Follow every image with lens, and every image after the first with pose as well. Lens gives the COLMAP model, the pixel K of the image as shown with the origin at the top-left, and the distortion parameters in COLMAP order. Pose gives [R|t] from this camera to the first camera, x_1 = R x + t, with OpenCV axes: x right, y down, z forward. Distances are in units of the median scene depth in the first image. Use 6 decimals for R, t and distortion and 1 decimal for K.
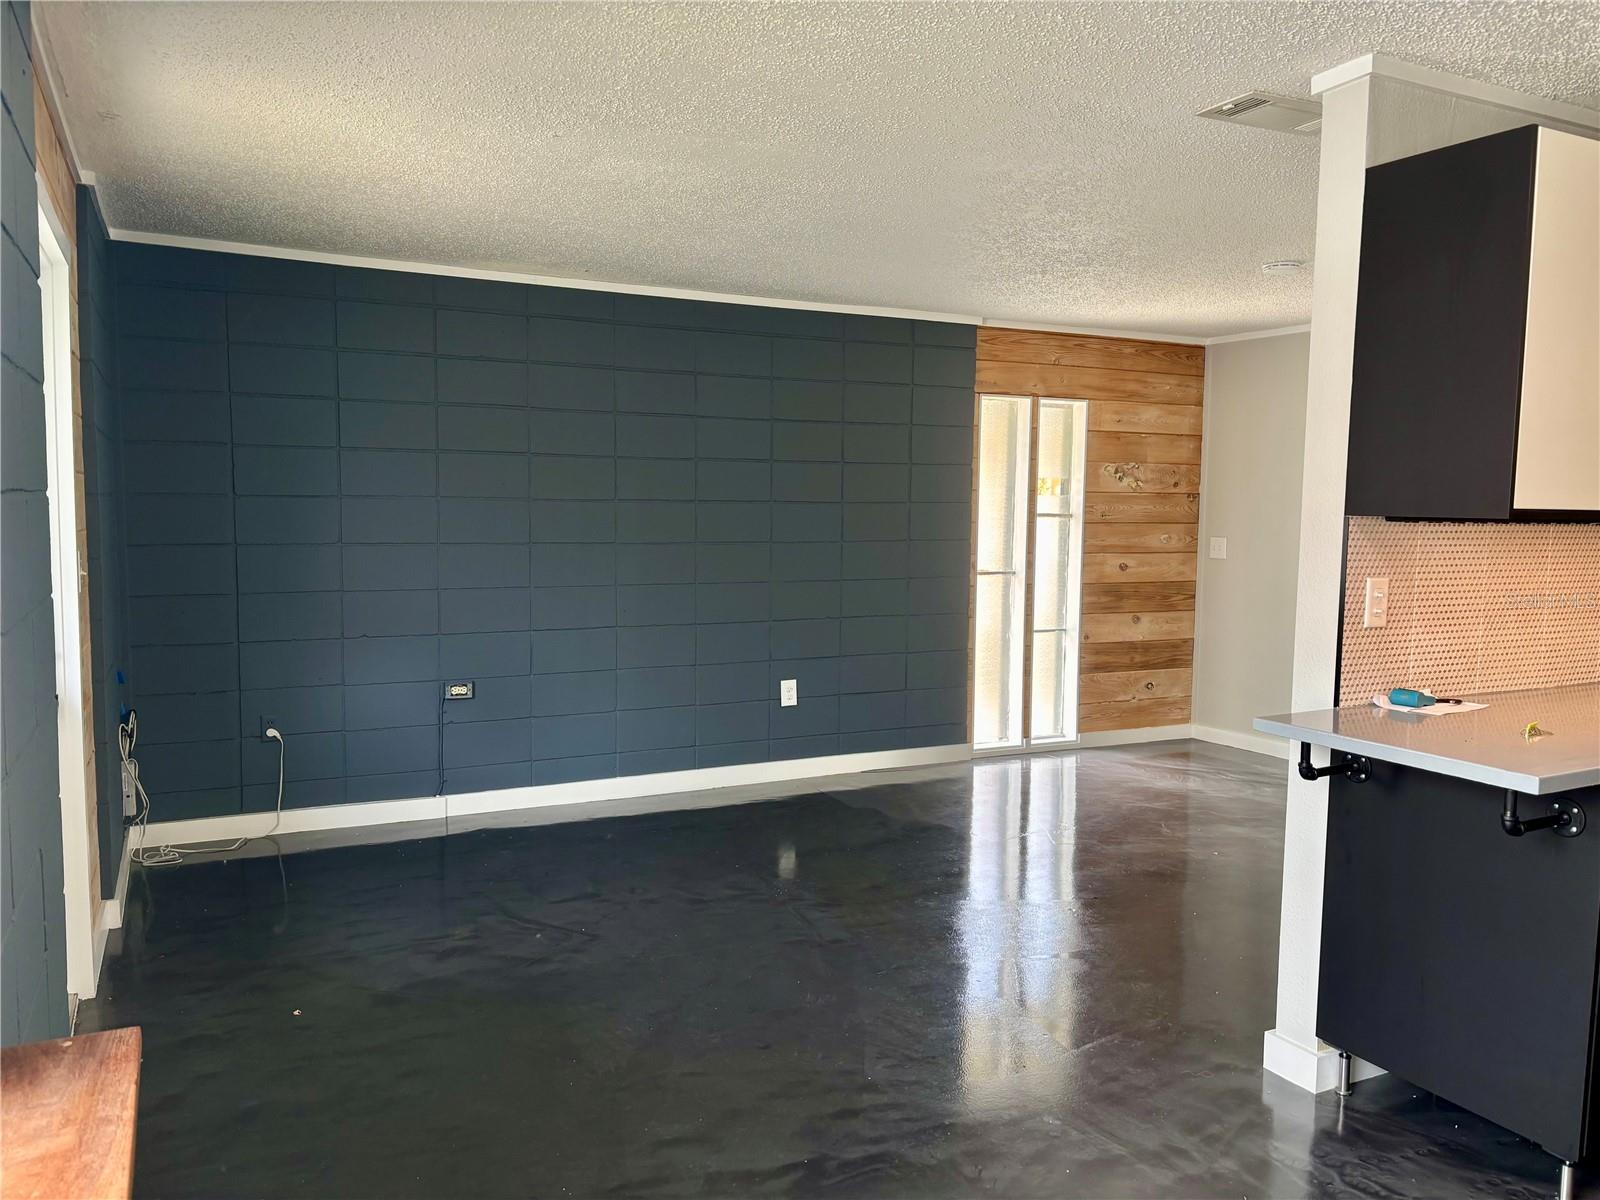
lens RADIAL K [[1209.5, 0, 806.7], [0, 1209.5, 603.7], [0, 0, 1]] dist [0.068602, -0.077740]
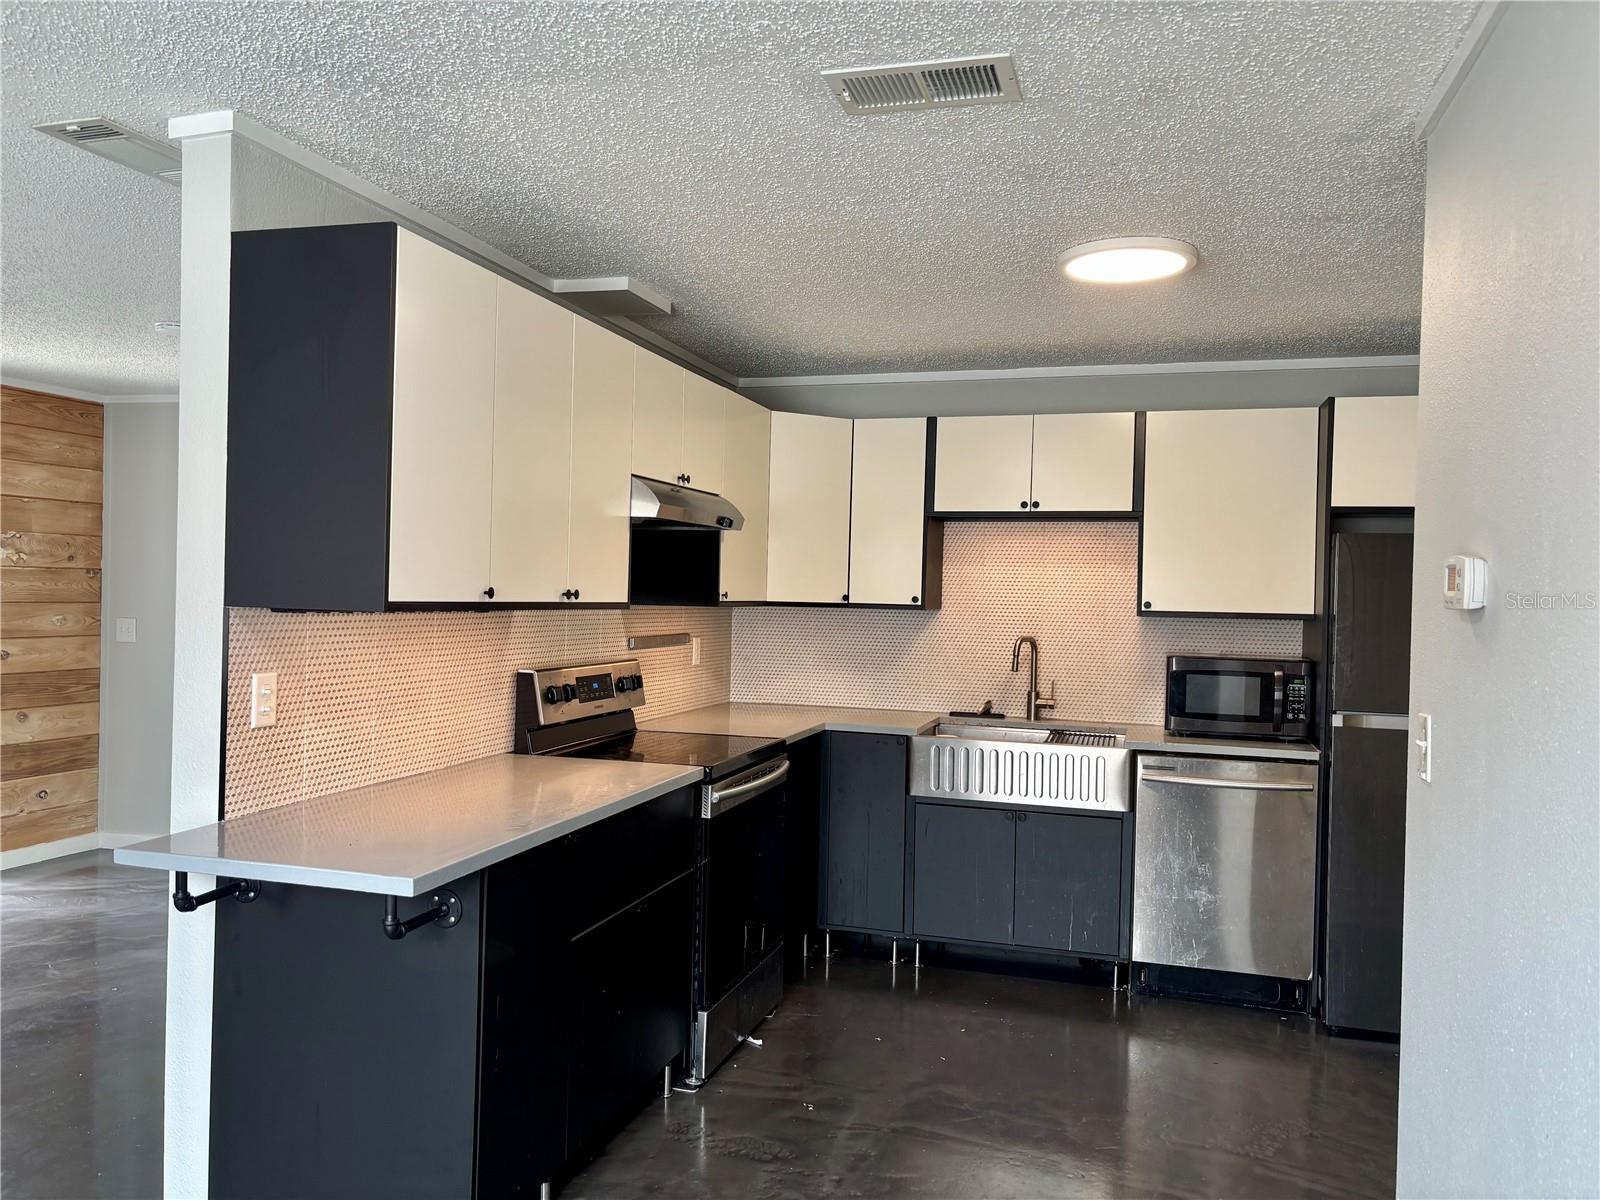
lens RADIAL K [[1209.5, 0, 781.1], [0, 1209.5, 604.3], [0, 0, 1]] dist [0.068602, -0.077740]
pose [[0.700038, -0.005125, 0.714087, 0.074400], [0.046445, 0.998184, -0.038367, -0.017861], [-0.712594, 0.060024, 0.699005, 0.067843]]
